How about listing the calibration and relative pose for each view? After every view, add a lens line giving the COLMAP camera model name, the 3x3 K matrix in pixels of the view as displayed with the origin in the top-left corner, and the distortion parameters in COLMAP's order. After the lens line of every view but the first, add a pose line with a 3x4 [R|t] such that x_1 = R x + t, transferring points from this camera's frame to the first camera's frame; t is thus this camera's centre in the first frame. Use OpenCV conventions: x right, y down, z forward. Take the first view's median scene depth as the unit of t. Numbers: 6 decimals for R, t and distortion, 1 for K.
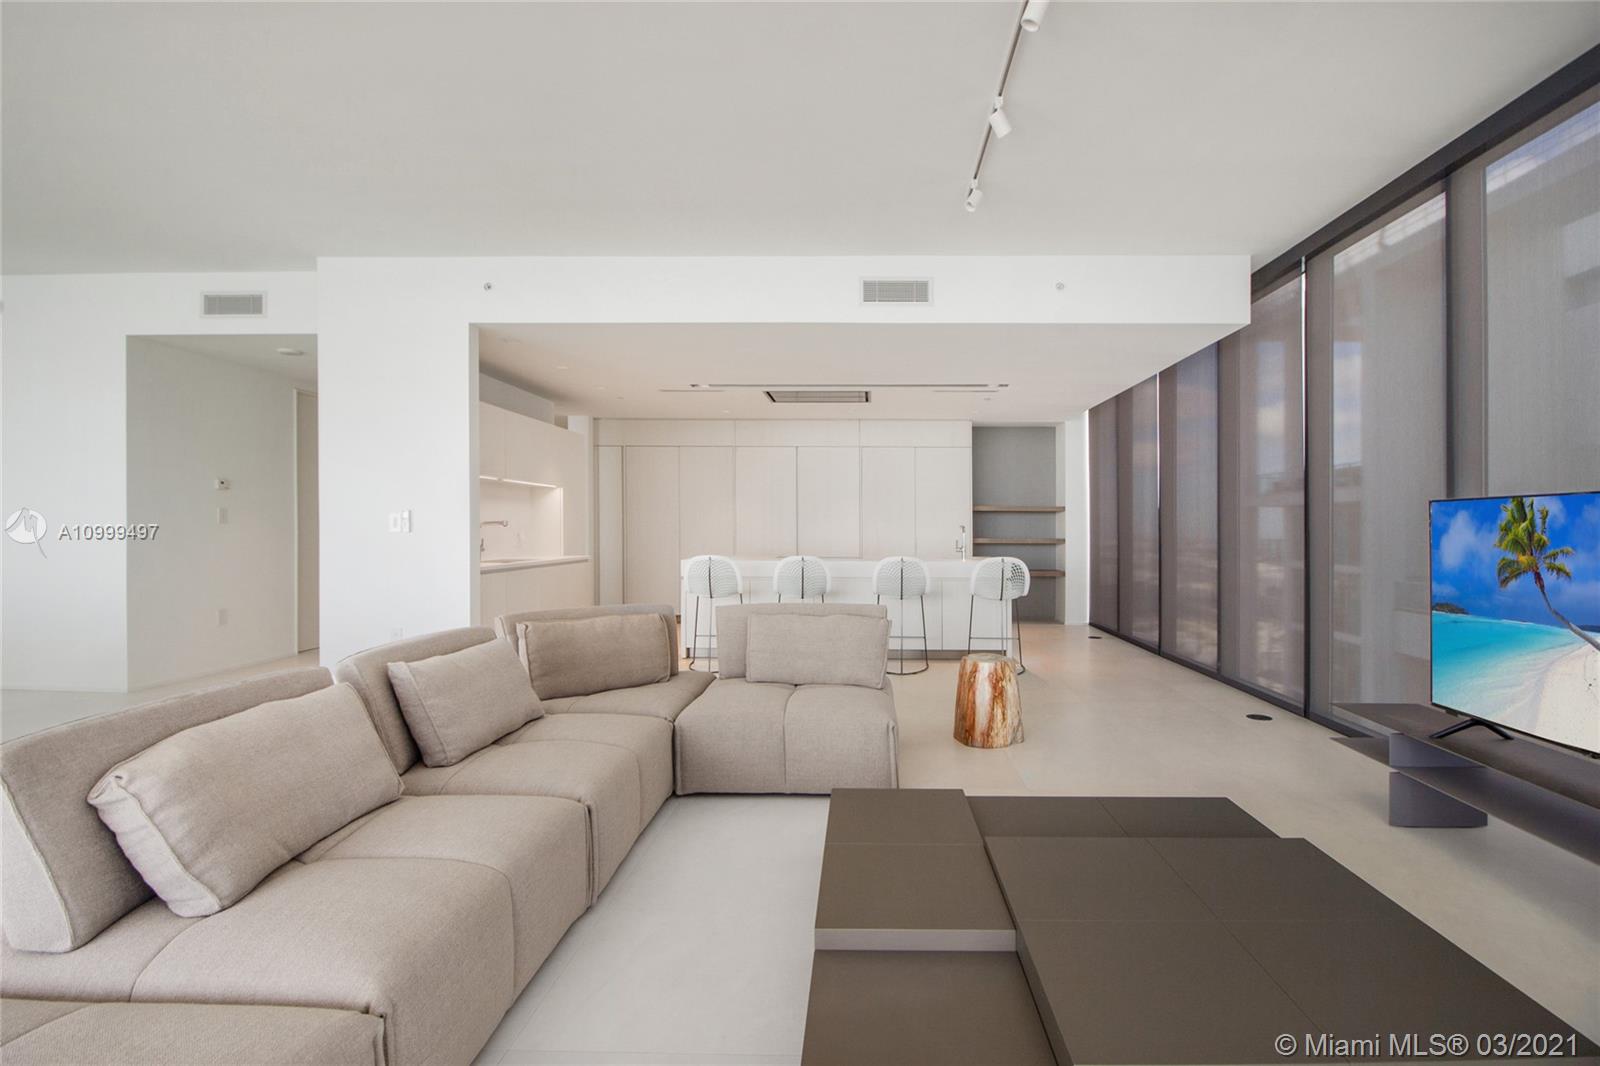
lens RADIAL K [[759.2, 0, 800.1], [0, 759.2, 520.3], [0, 0, 1]] dist [0.000726, -0.013184]
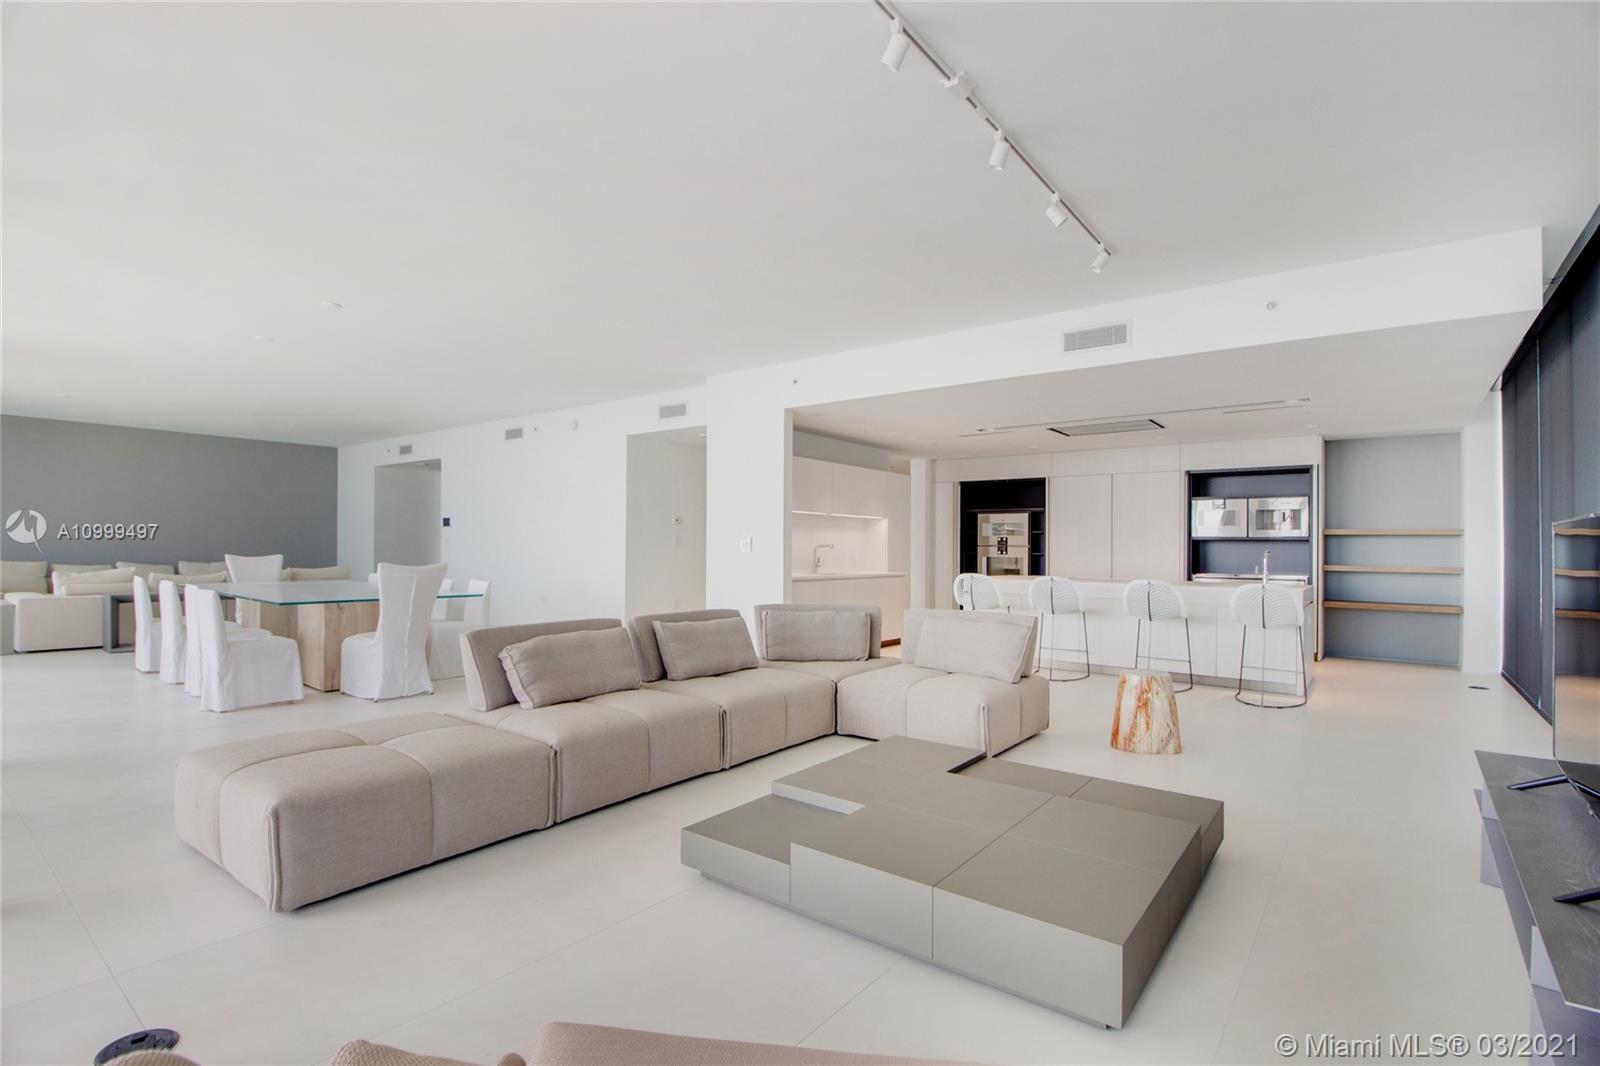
lens RADIAL K [[748.5, 0, 807.3], [0, 748.5, 550.4], [0, 0, 1]] dist [0.004166, -0.011958]
pose [[0.806799, 0.007319, -0.590781, 0.504608], [-0.002169, 0.999953, 0.009426, -0.001650], [0.590823, -0.006323, 0.806777, -0.150225]]
